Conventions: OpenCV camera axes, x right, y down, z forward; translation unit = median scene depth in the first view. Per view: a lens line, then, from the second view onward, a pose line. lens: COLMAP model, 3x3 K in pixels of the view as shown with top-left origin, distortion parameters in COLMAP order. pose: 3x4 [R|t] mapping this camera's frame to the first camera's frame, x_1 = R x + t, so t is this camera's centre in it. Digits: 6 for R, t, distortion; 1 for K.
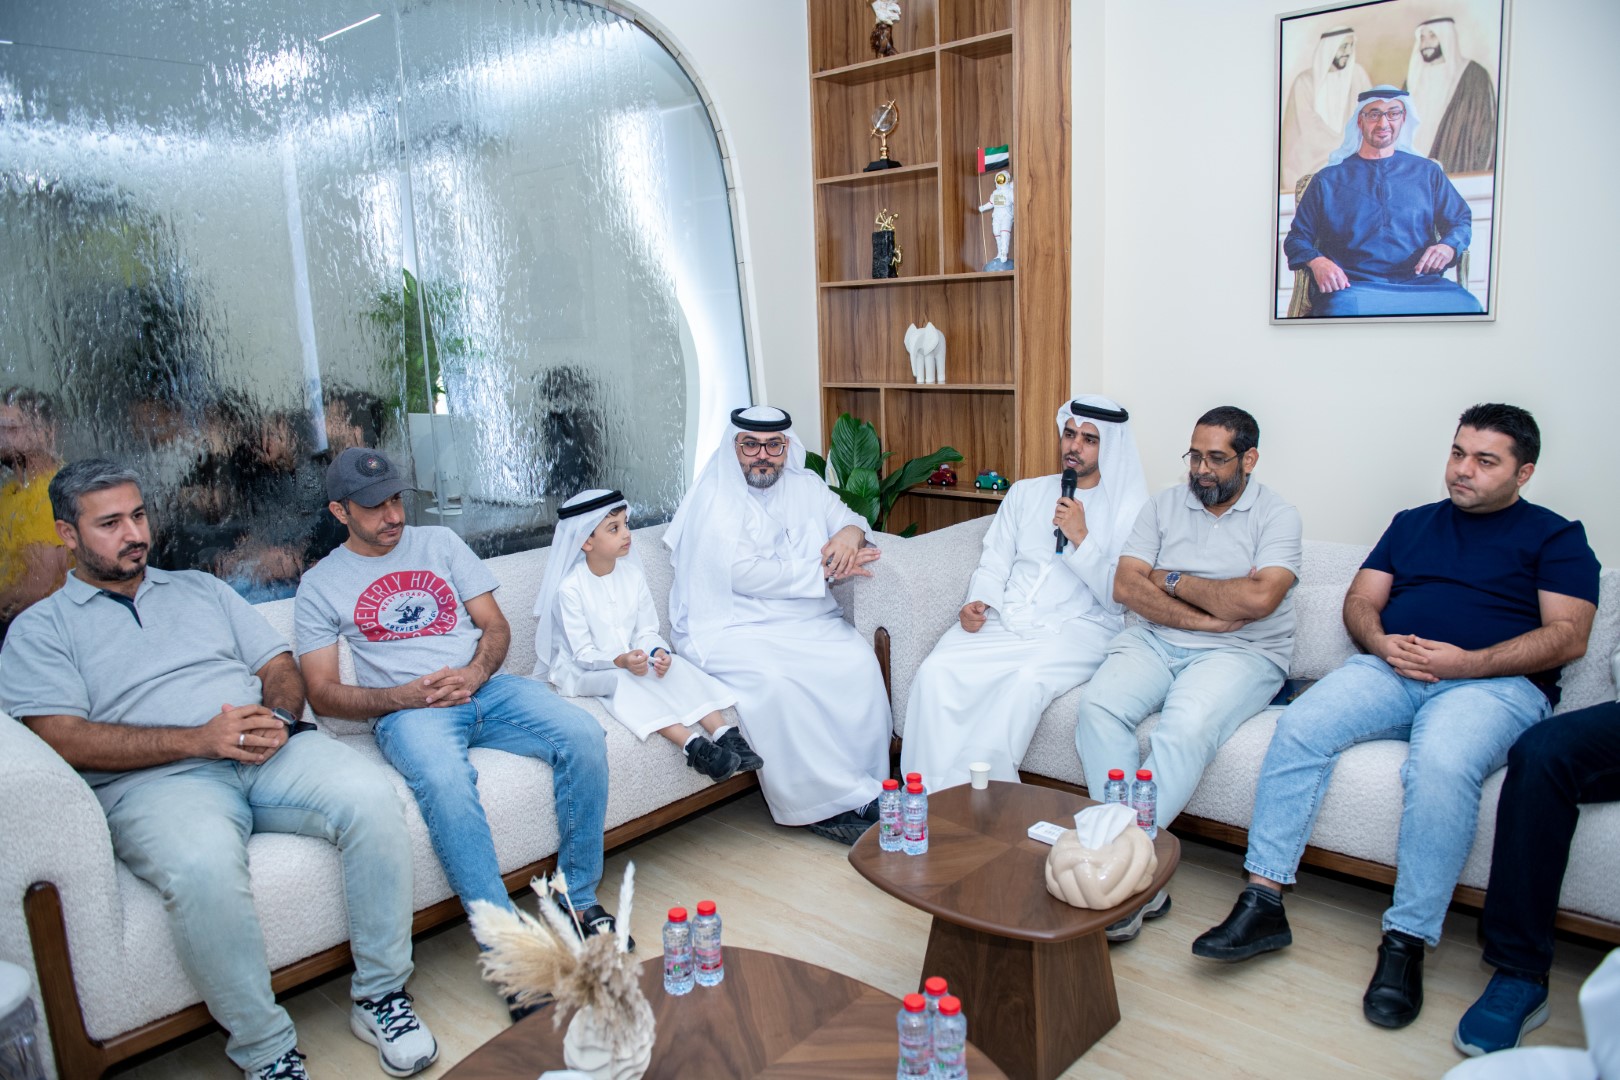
lens RADIAL K [[1144.2, 0, 812.3], [0, 1144.2, 537.9], [0, 0, 1]] dist [-0.026648, -0.015389]
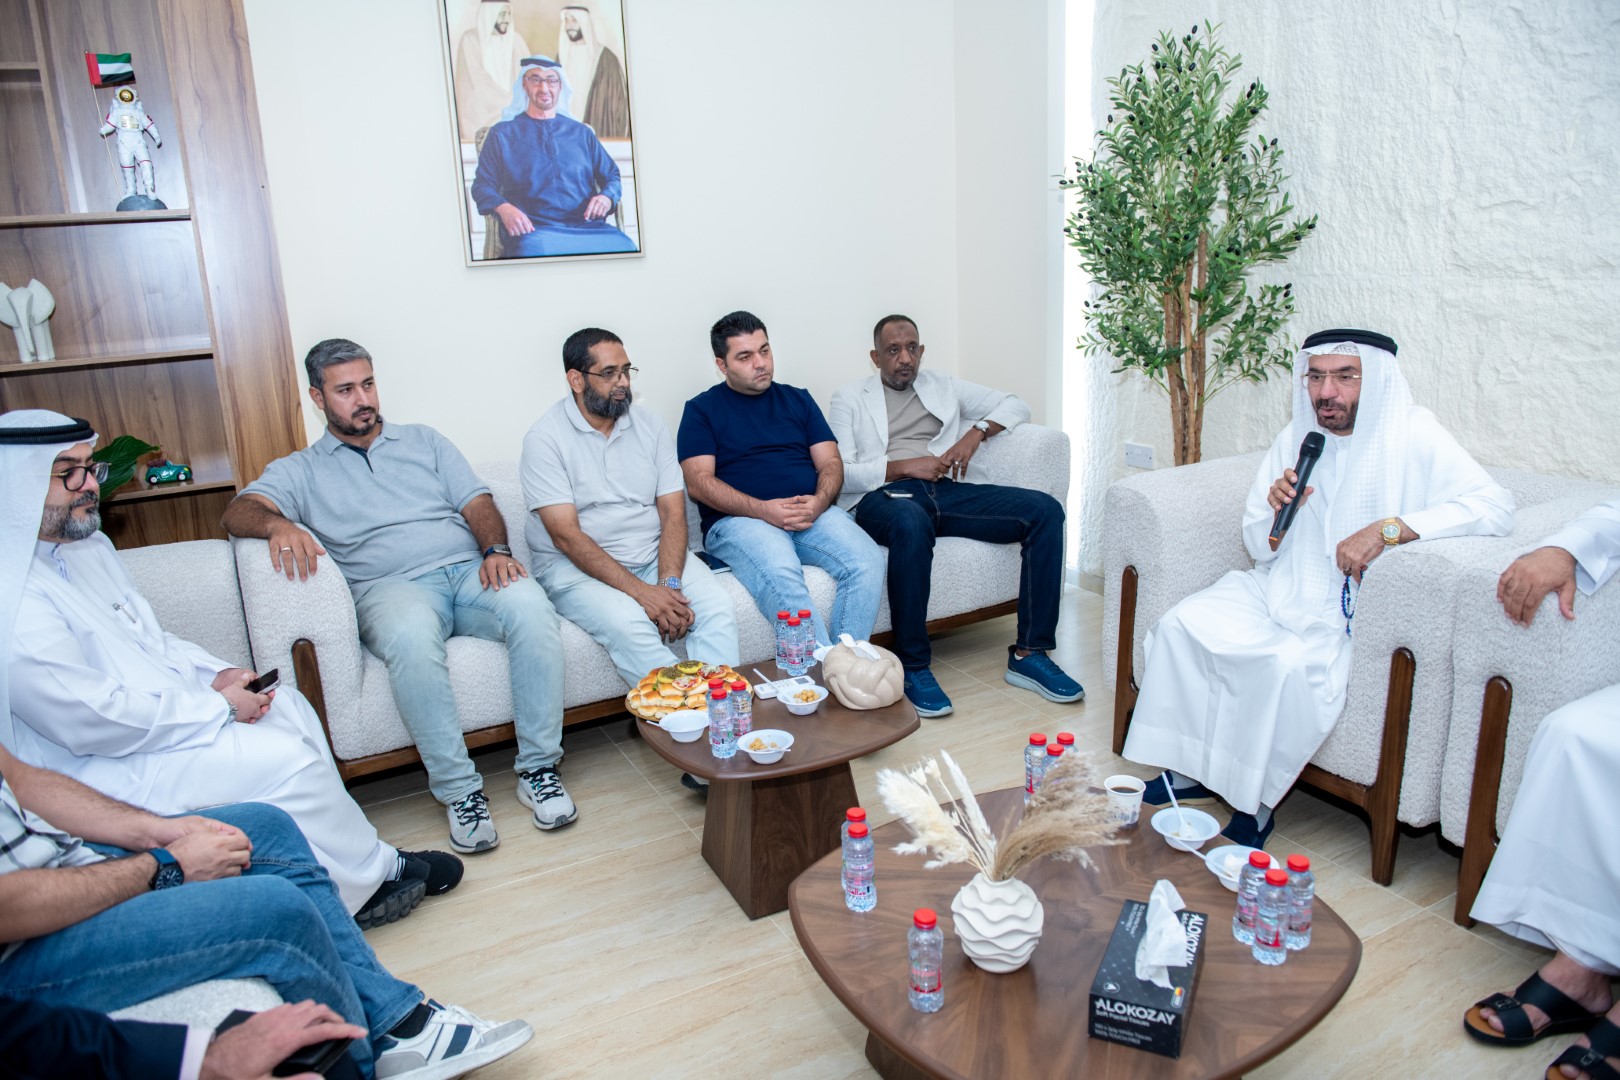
lens RADIAL K [[1144.2, 0, 811.8], [0, 1144.2, 539.3], [0, 0, 1]] dist [-0.026648, -0.015389]
pose [[0.323387, -0.231264, 0.917572, -0.582268], [0.202898, 0.964069, 0.171474, -0.063384], [-0.924258, 0.130721, 0.358691, 0.381278]]
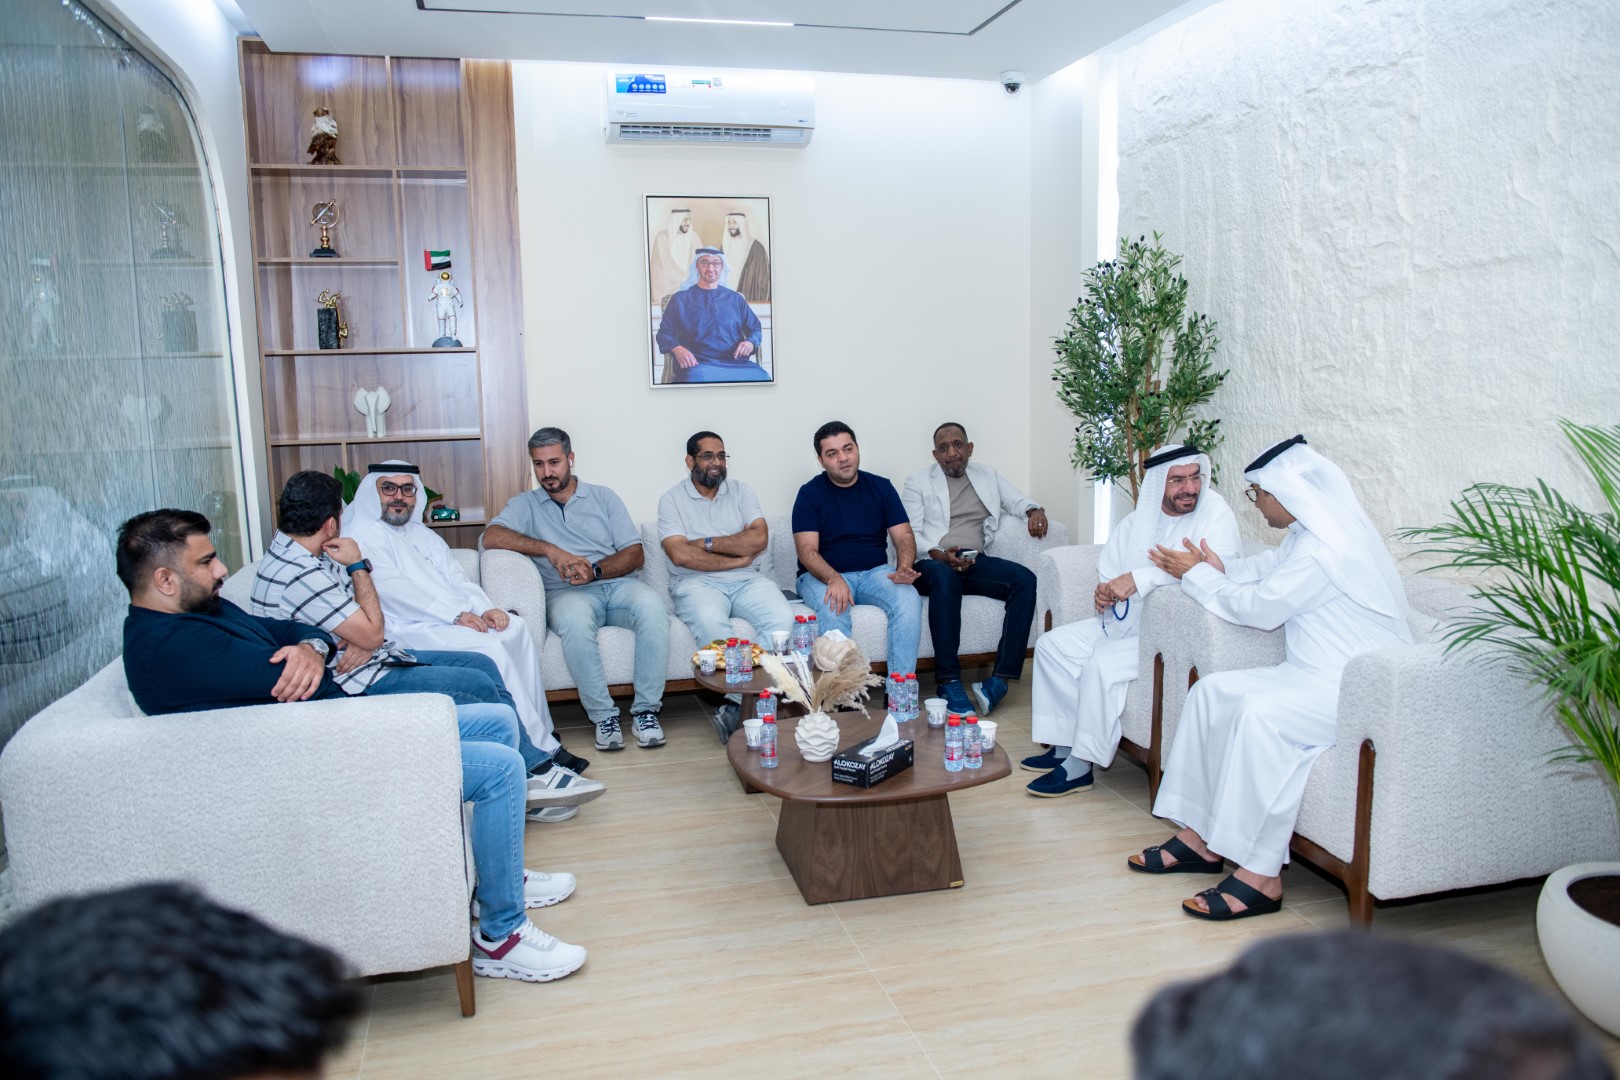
lens RADIAL K [[1270.5, 0, 809.8], [0, 1270.5, 539.9], [0, 0, 1]] dist [0.009151, -0.002669]
pose [[0.538210, -0.103925, 0.836379, -1.033905], [0.155353, 0.987597, 0.022745, 0.012662], [-0.828369, 0.117692, 0.547680, -0.113201]]
